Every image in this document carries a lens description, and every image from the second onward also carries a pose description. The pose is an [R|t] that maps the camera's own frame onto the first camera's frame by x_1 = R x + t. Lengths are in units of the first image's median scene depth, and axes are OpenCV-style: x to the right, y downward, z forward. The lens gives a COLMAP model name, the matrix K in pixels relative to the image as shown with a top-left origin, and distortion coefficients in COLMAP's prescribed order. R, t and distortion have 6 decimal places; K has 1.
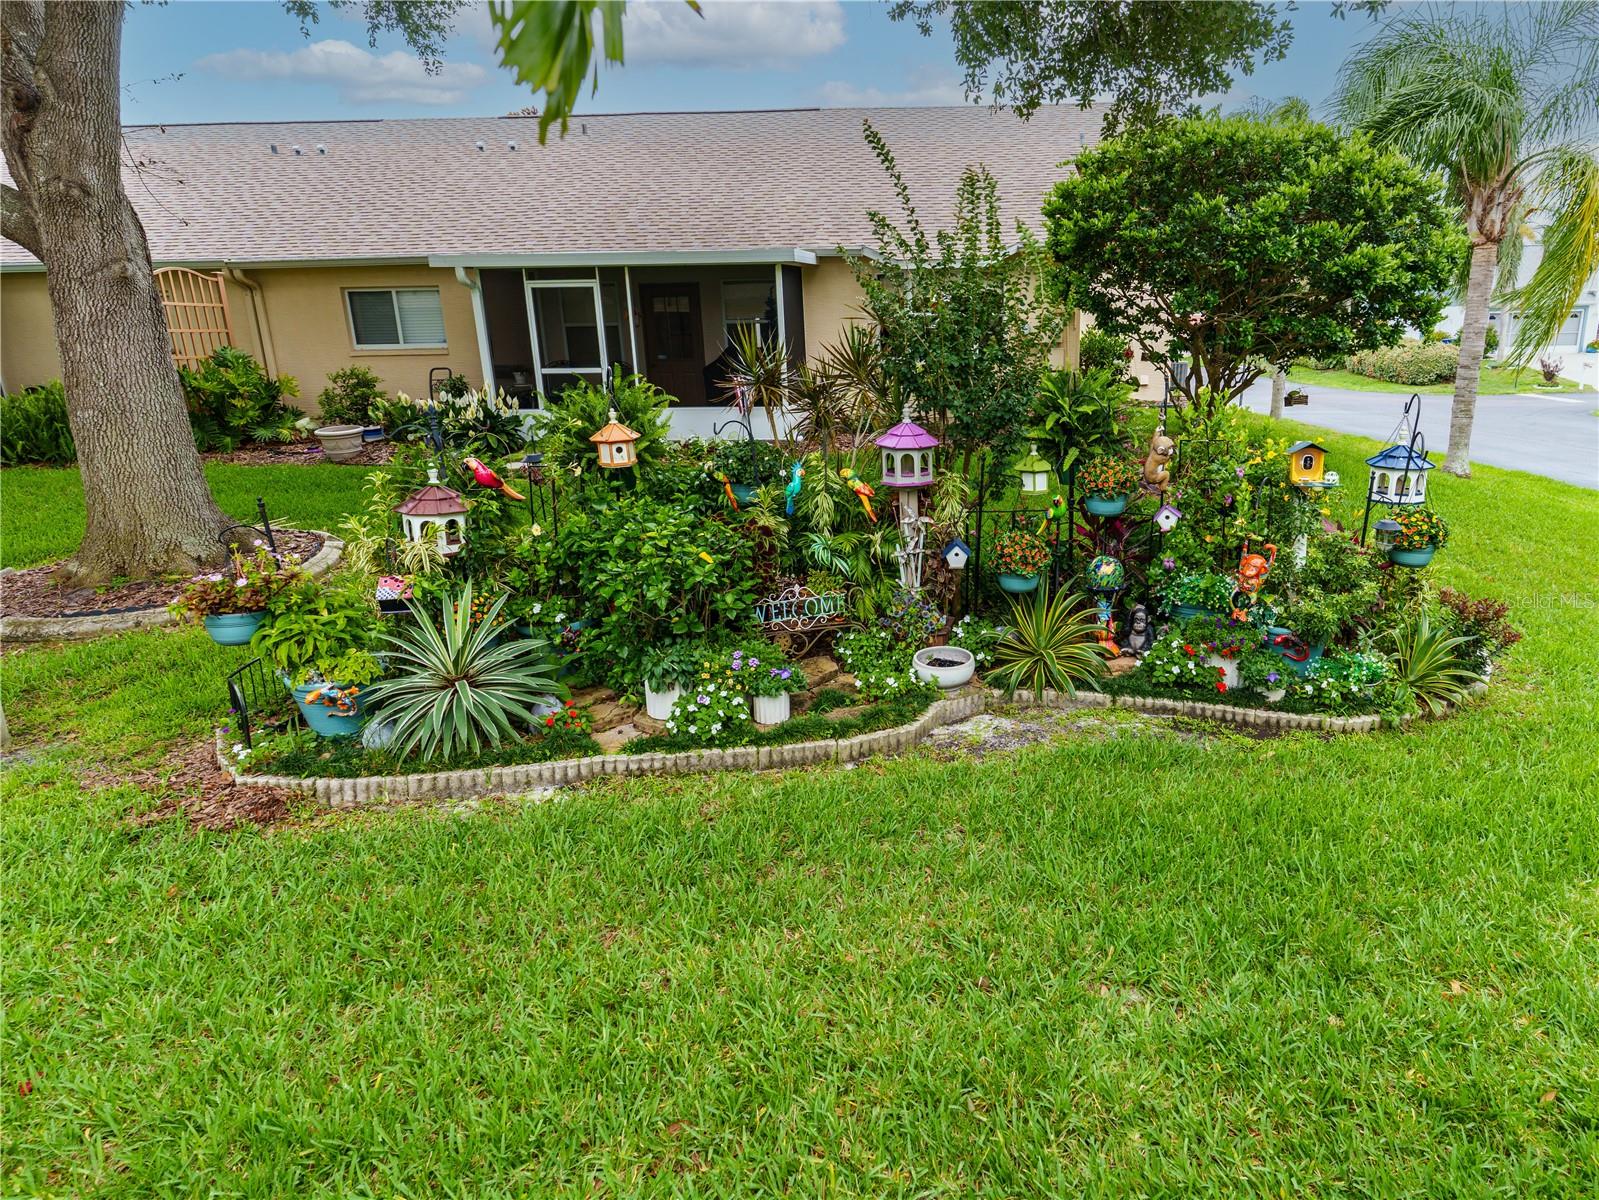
lens RADIAL K [[906.4, 0, 889.6], [0, 906.4, 586.7], [0, 0, 1]] dist [-0.001868, 0.001275]
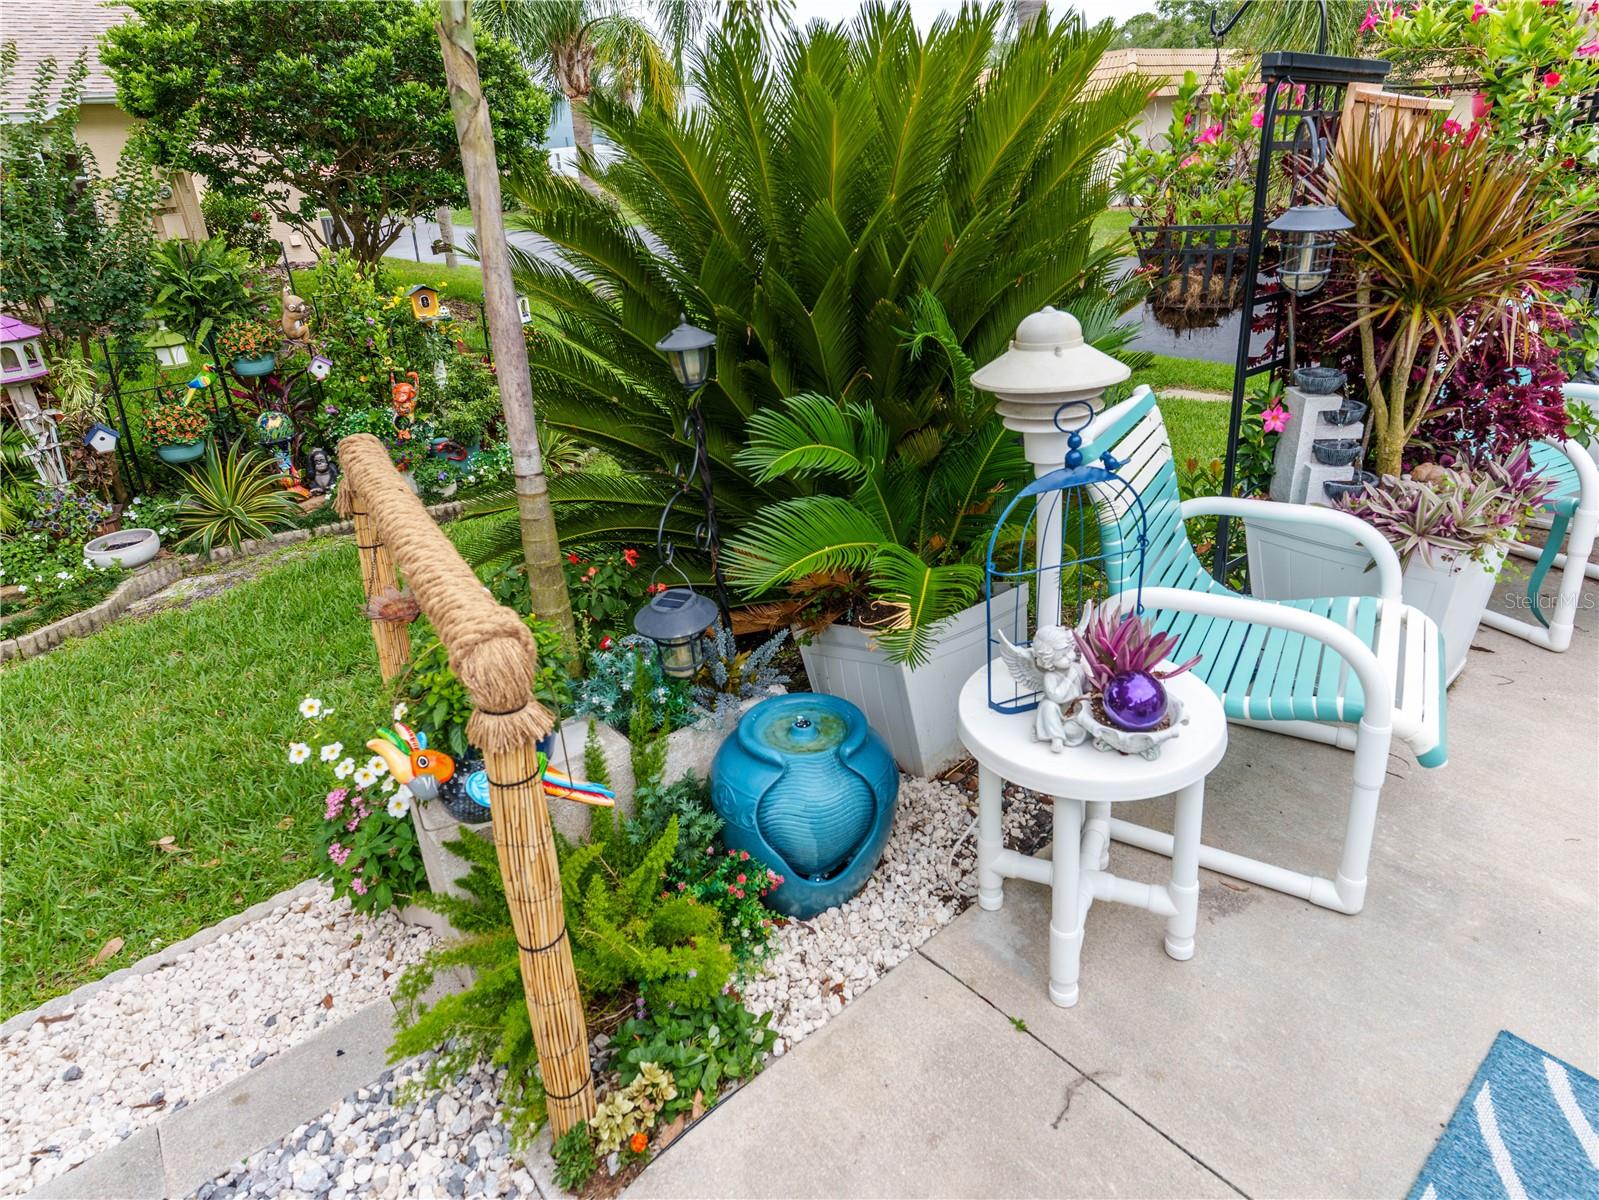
lens RADIAL K [[951.3, 0, 833.1], [0, 951.3, 507.0], [0, 0, 1]] dist [0.008542, -0.008500]
pose [[0.731893, -0.264297, 0.628076, -0.015410], [0.224729, 0.963770, 0.143682, 0.064333], [-0.643296, 0.035987, 0.764772, -0.307089]]
